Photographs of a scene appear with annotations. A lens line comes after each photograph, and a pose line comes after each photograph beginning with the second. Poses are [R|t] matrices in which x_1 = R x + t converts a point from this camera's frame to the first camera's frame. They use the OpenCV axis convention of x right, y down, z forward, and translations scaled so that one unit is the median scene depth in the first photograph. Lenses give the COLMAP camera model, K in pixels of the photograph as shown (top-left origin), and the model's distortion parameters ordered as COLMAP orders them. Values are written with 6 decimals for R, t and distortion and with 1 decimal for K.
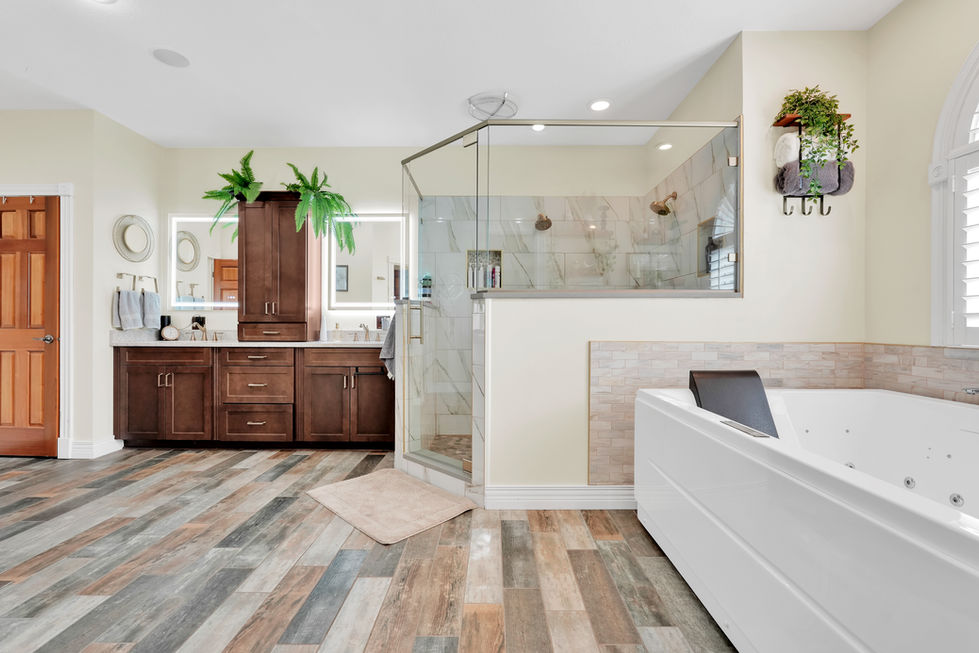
lens RADIAL K [[427.1, 0, 490.9], [0, 427.1, 328.4], [0, 0, 1]] dist [-0.009307, 0.003714]
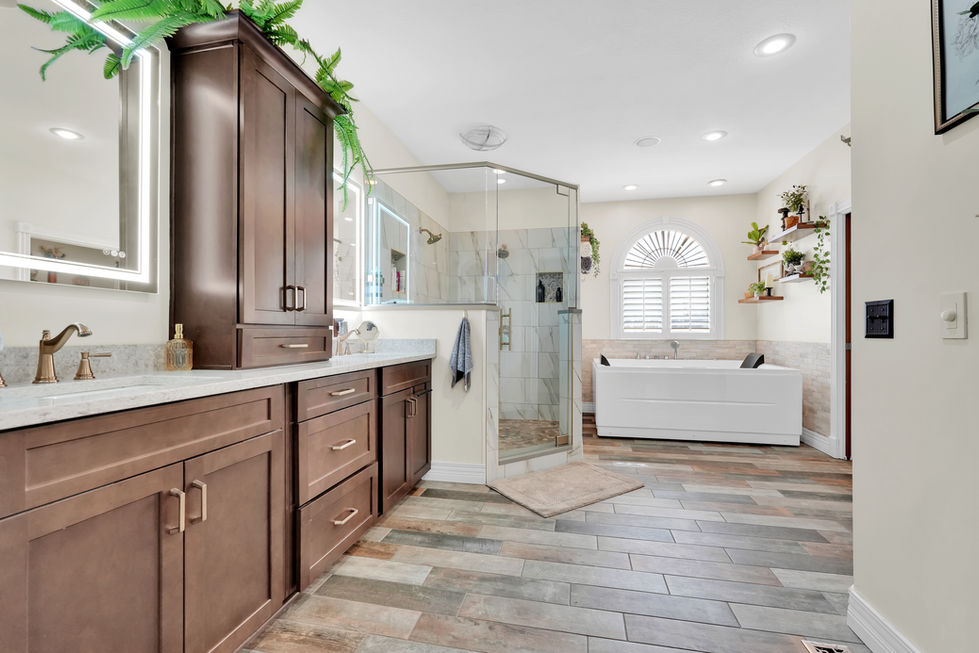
lens RADIAL K [[427.1, 0, 490.3], [0, 427.1, 328.1], [0, 0, 1]] dist [-0.009307, 0.003714]
pose [[0.196277, 0.006440, 0.980527, -1.298823], [0.000324, 0.999978, -0.006633, -0.010257], [-0.980549, 0.001619, 0.196270, 0.902014]]
